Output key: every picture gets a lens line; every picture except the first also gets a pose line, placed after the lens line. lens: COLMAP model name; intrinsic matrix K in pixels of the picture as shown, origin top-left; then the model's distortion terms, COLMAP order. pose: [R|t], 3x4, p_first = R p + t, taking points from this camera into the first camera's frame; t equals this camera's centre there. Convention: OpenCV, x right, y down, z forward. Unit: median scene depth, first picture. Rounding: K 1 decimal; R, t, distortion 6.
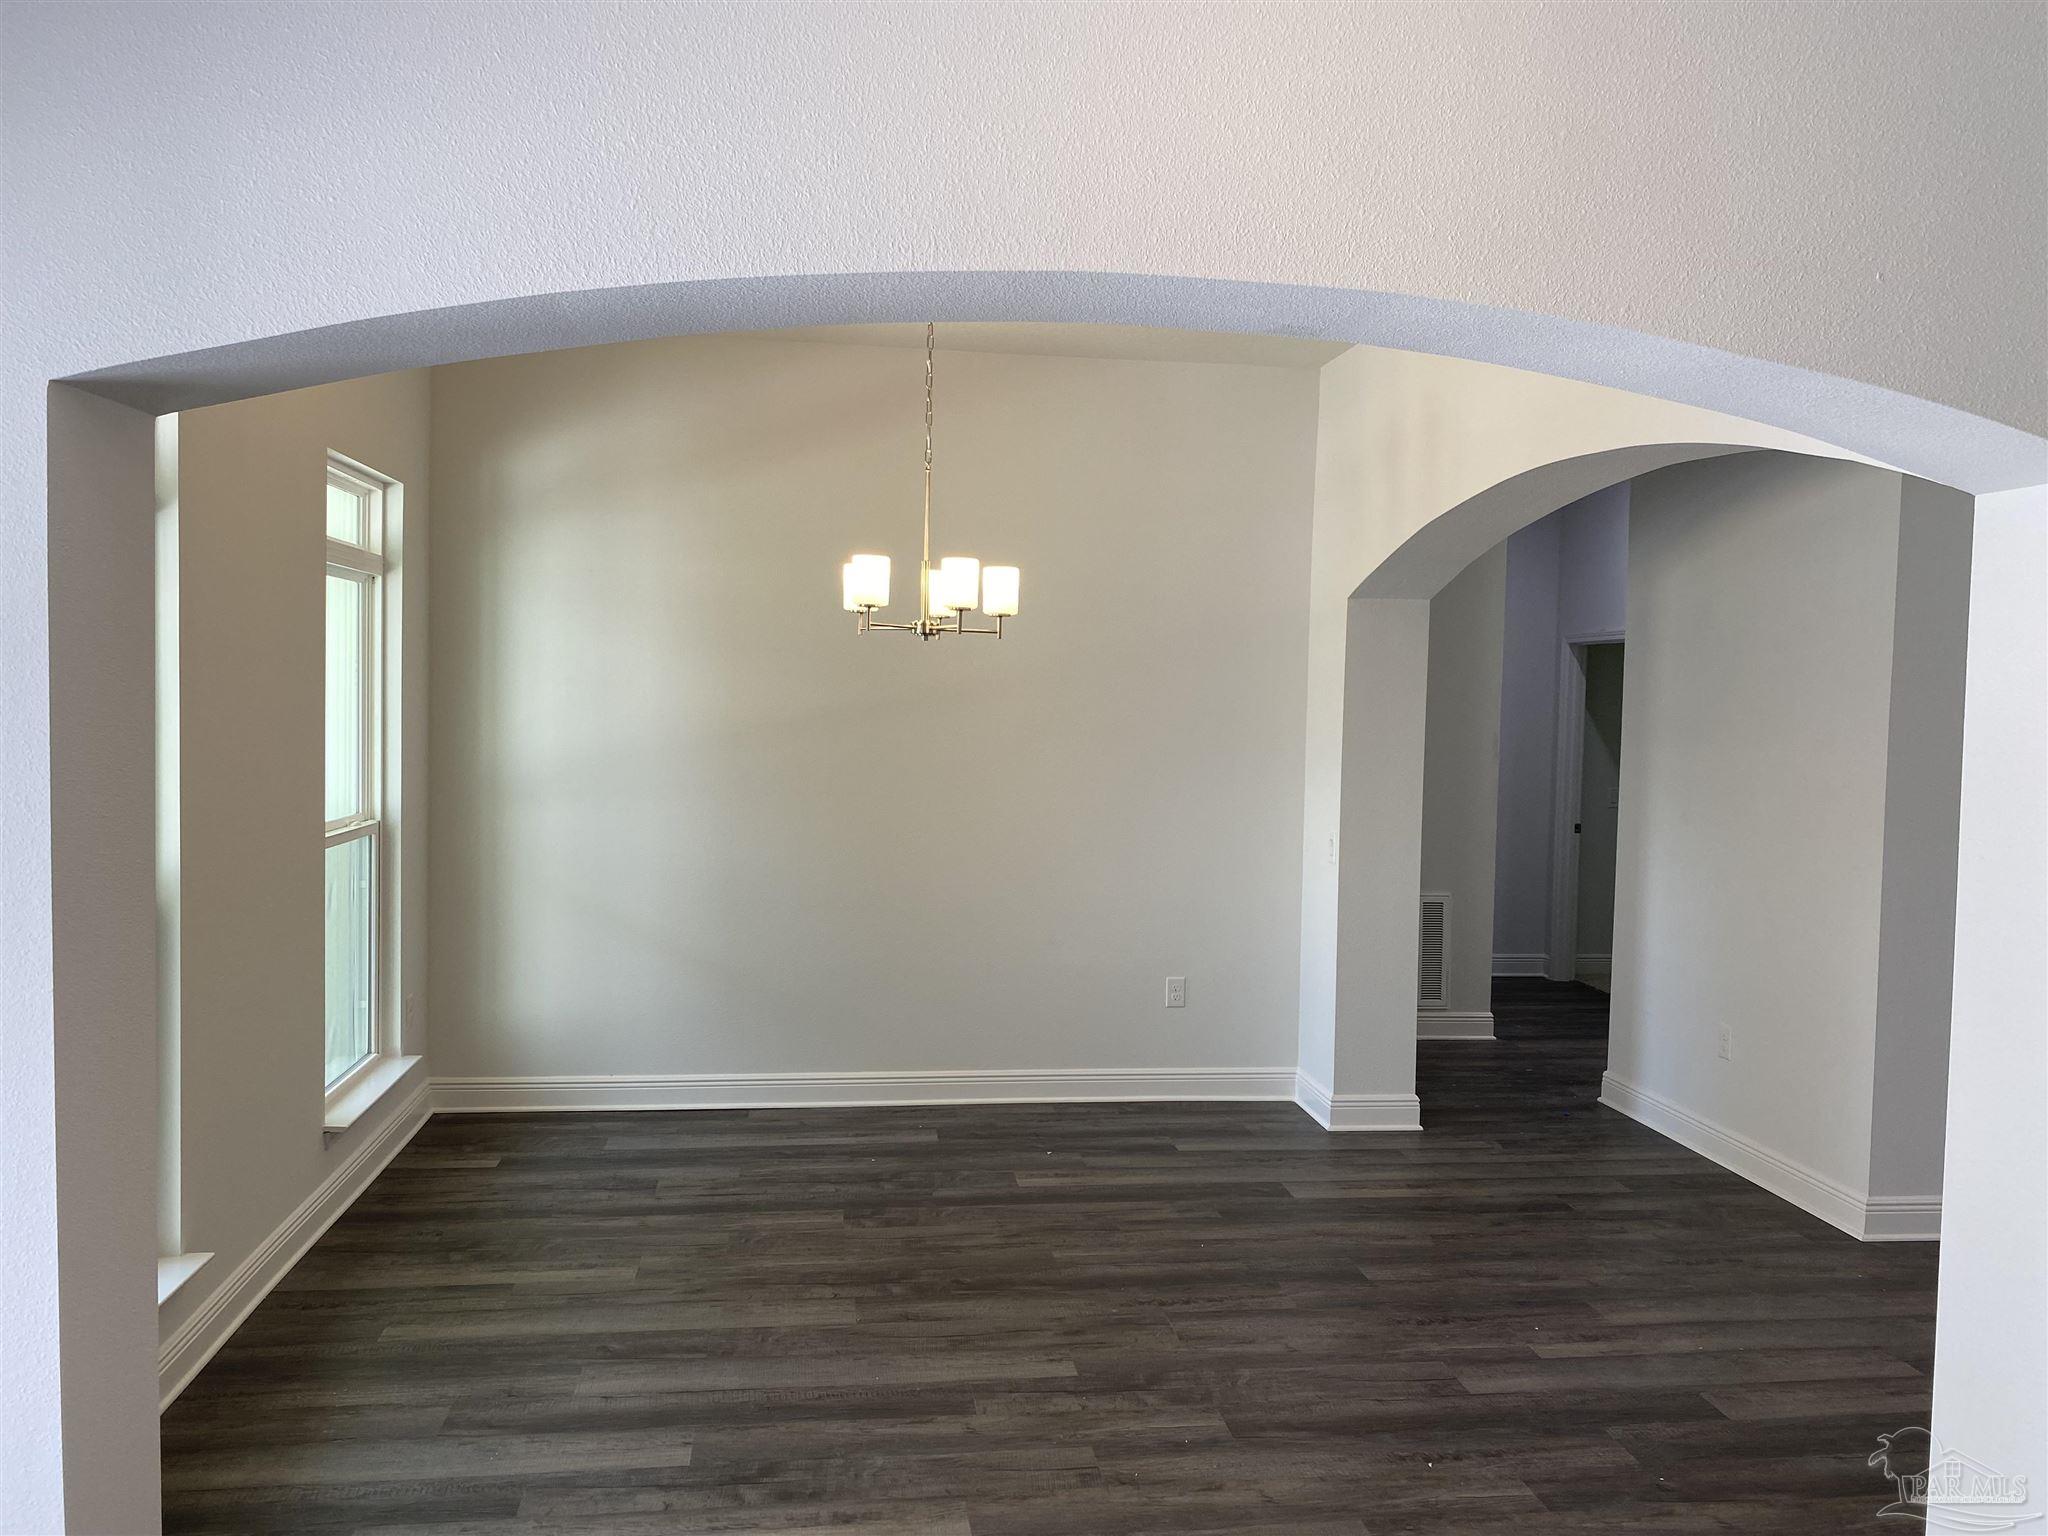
lens RADIAL K [[1555.4, 0, 1011.0], [0, 1555.4, 768.3], [0, 0, 1]] dist [-0.007218, 0.002424]
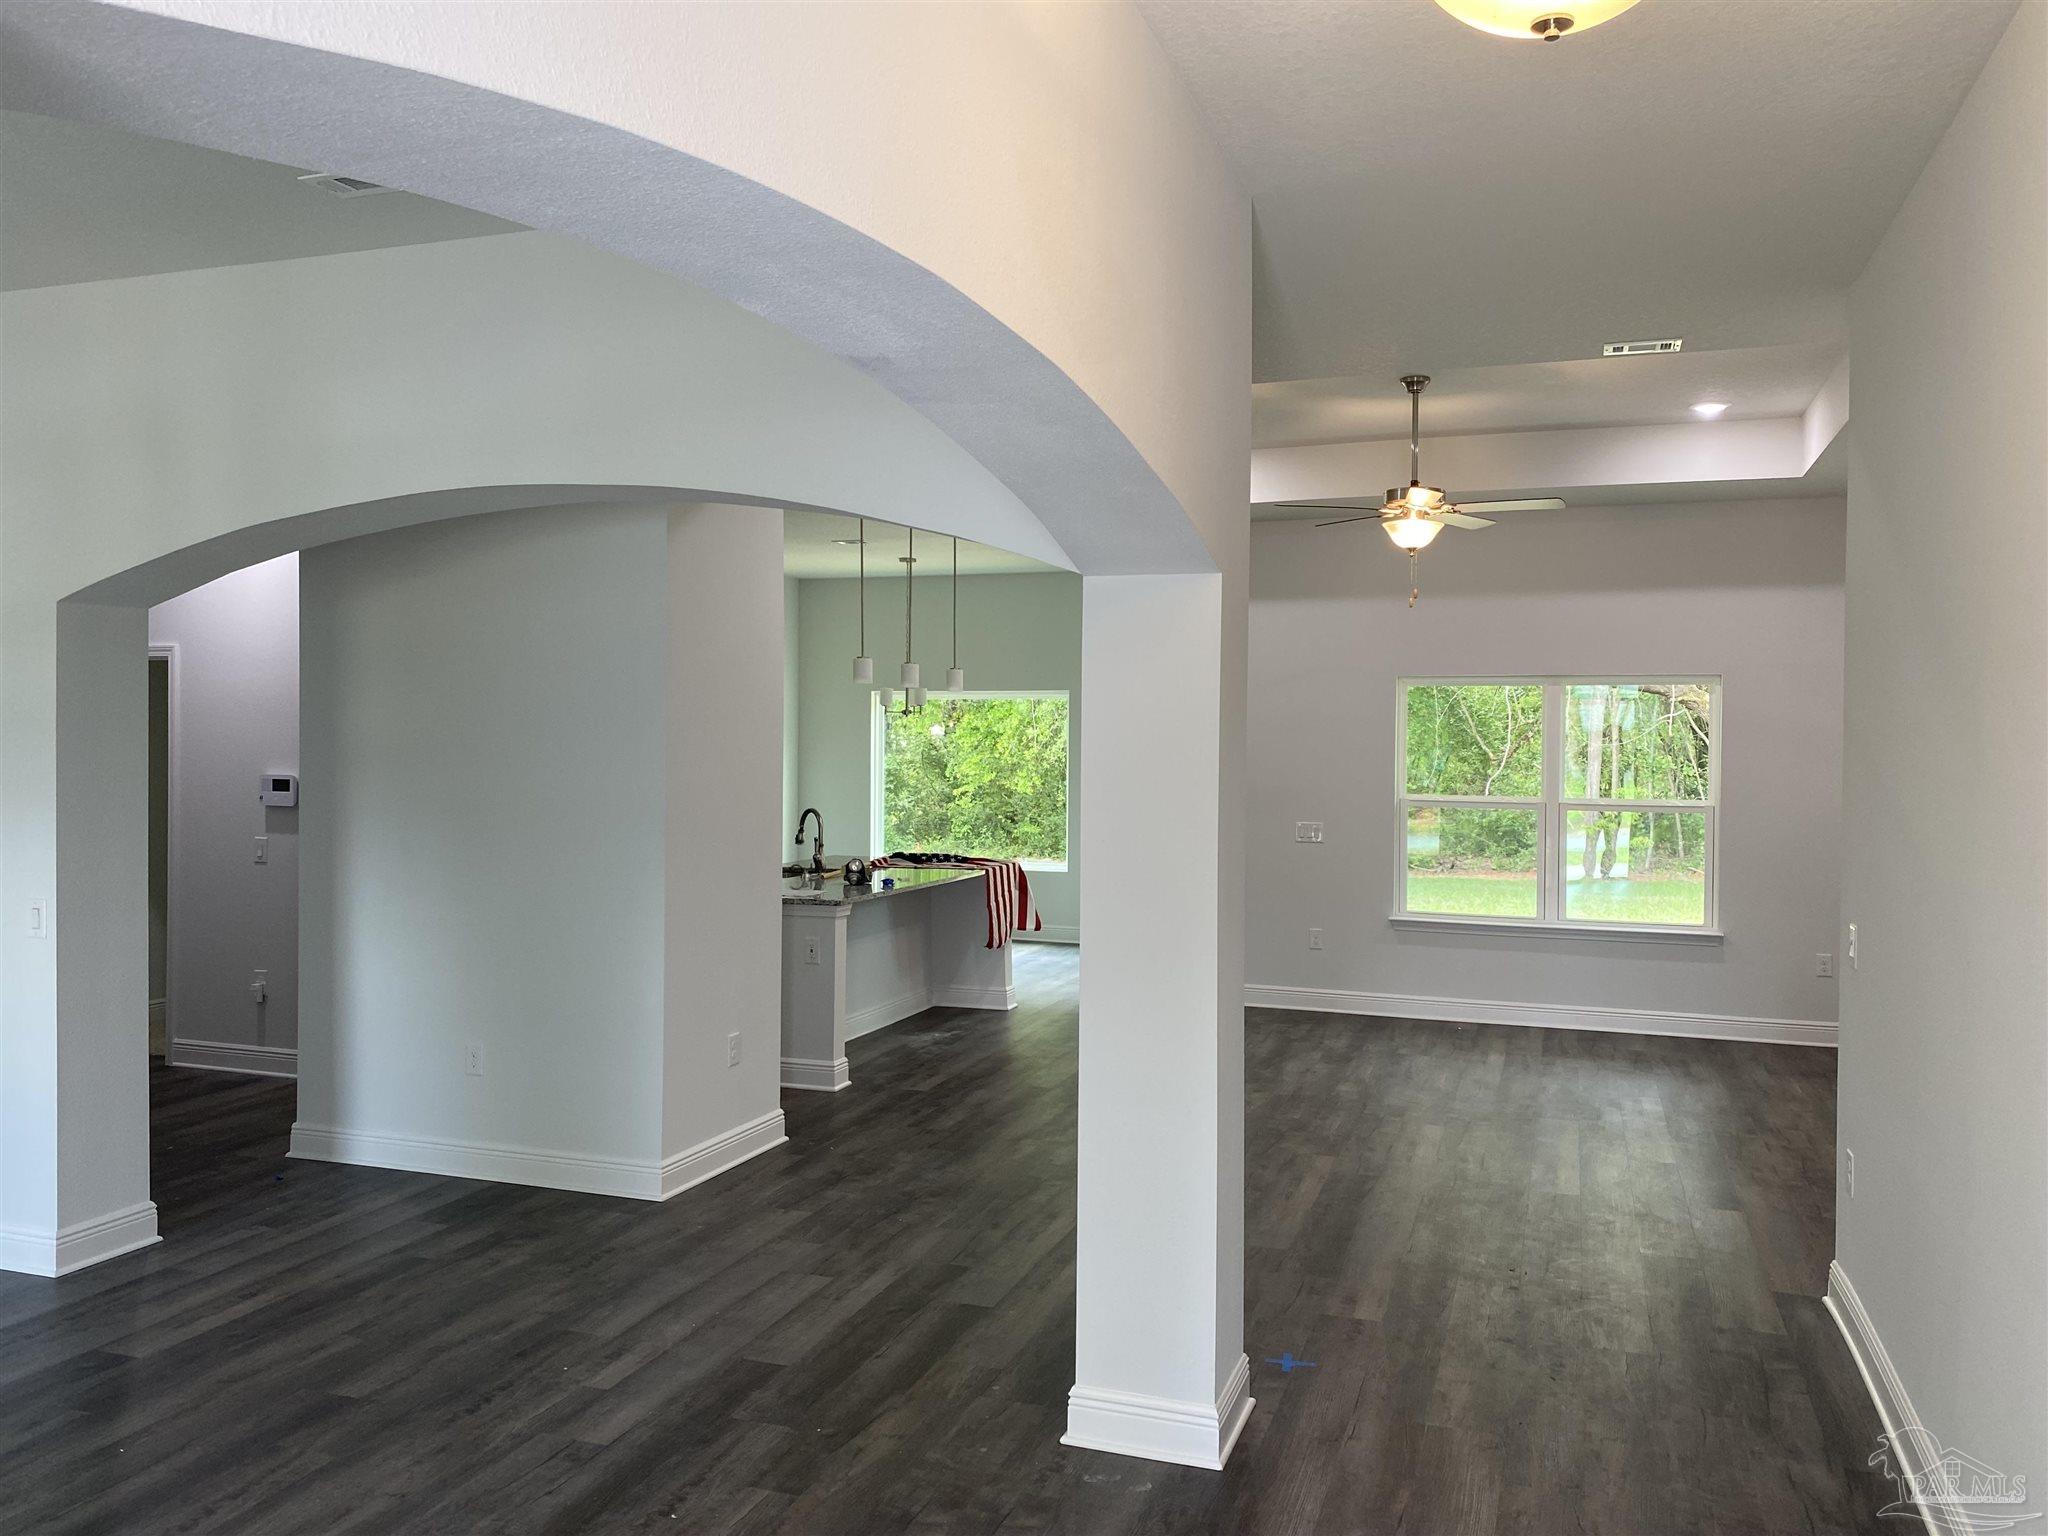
lens RADIAL K [[1555.4, 0, 1006.0], [0, 1555.4, 759.4], [0, 0, 1]] dist [-0.007218, 0.002424]
pose [[0.451794, -0.035717, 0.891407, -0.378948], [0.049775, 0.998651, 0.014786, -0.027489], [-0.890732, 0.037689, 0.452963, 0.263939]]
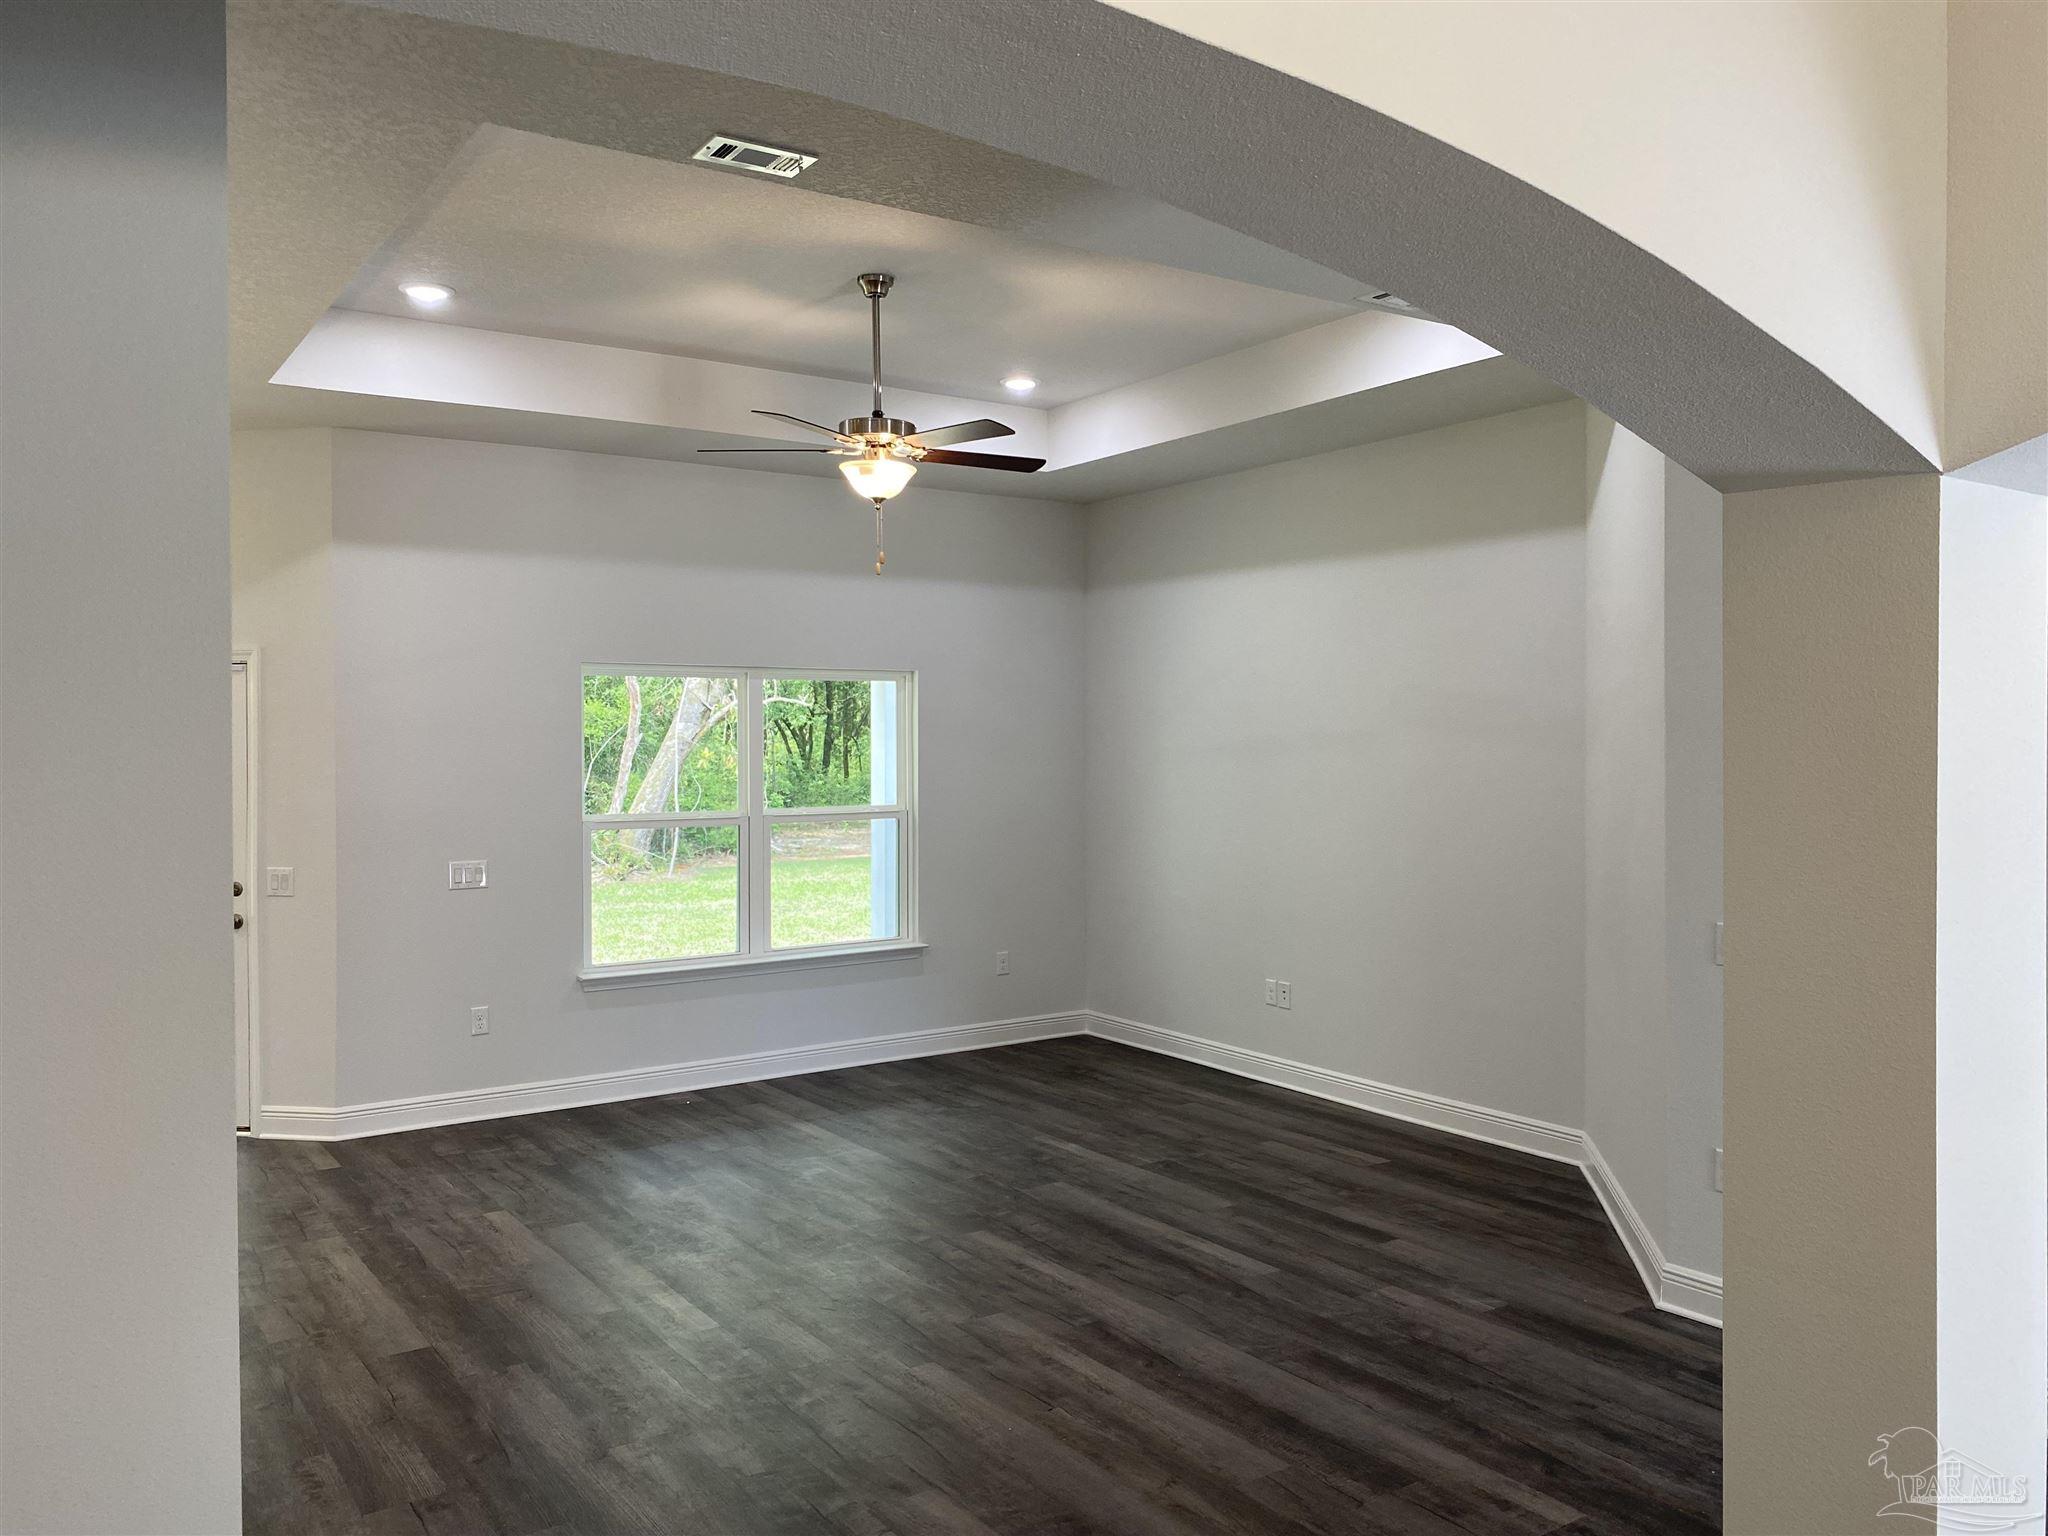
lens RADIAL K [[1555.4, 0, 1019.3], [0, 1555.4, 775.8], [0, 0, 1]] dist [-0.007218, 0.002424]
pose [[-0.454328, -0.045644, 0.889664, -0.276137], [0.046199, 0.996135, 0.074699, -0.036389], [-0.889636, 0.075040, -0.450464, 0.446058]]
